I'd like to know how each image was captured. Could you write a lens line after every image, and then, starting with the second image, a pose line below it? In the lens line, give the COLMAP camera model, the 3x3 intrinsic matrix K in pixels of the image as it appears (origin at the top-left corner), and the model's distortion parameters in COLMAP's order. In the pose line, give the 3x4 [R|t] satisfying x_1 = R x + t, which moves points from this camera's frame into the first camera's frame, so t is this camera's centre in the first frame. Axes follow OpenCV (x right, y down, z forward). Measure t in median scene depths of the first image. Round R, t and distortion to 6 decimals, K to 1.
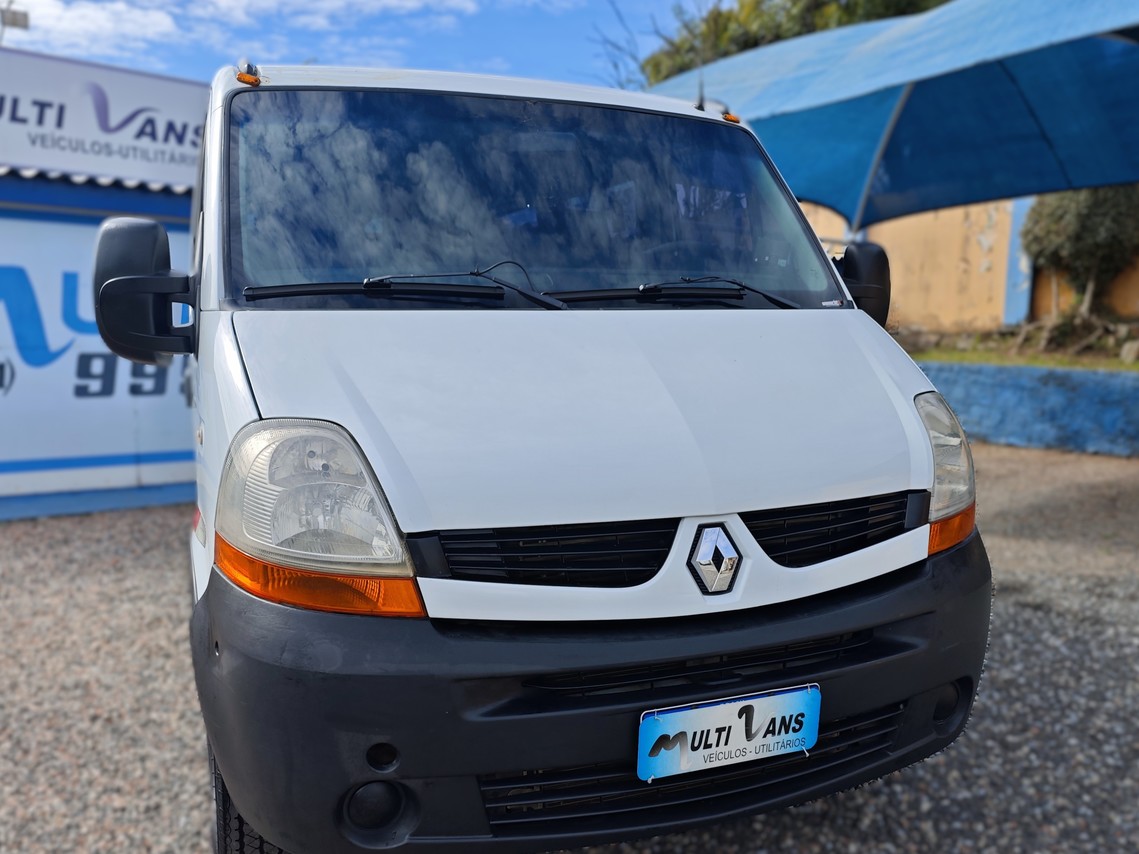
lens RADIAL K [[765.4, 0, 569.5], [0, 765.4, 427.0], [0, 0, 1]] dist [0.003899, -0.039097]
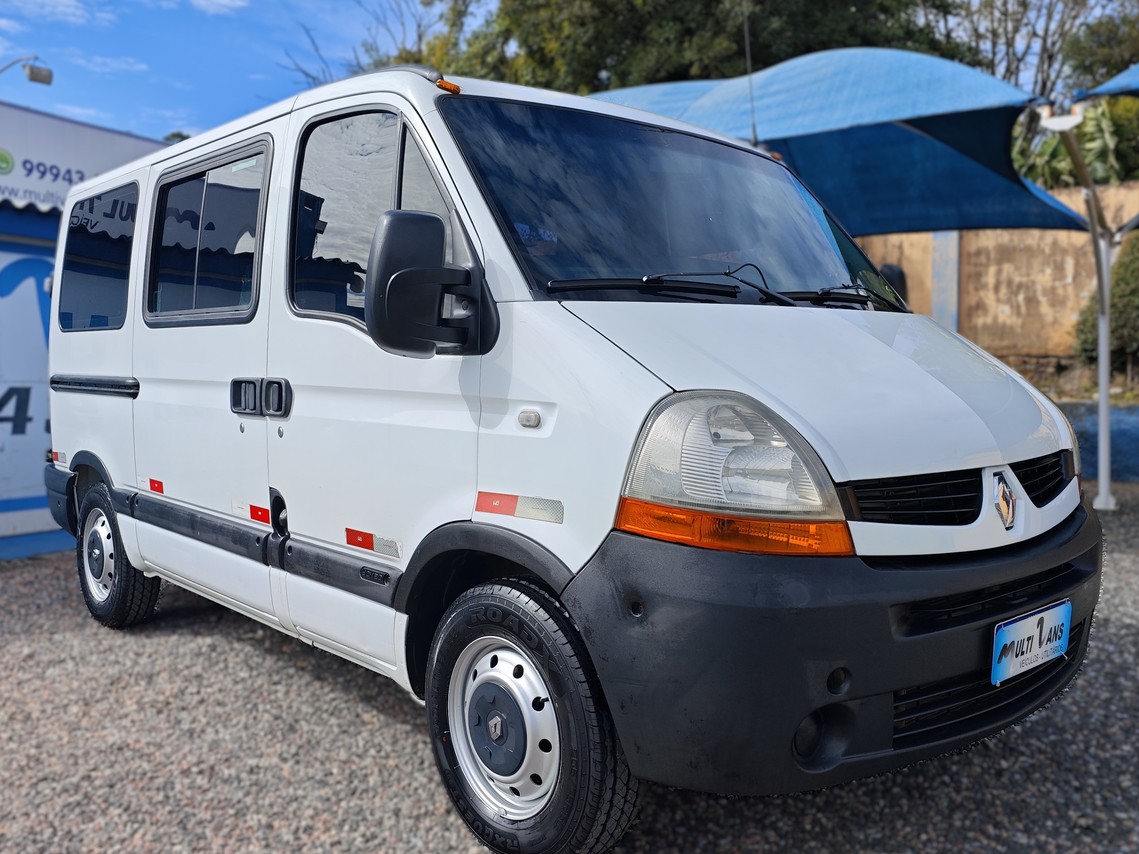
lens RADIAL K [[765.4, 0, 569.5], [0, 765.4, 427.0], [0, 0, 1]] dist [0.003899, -0.039097]
pose [[0.969917, -0.032285, 0.241285, -0.825355], [0.044150, 0.998059, -0.043930, 0.082609], [-0.239399, 0.053261, 0.969459, -0.019937]]
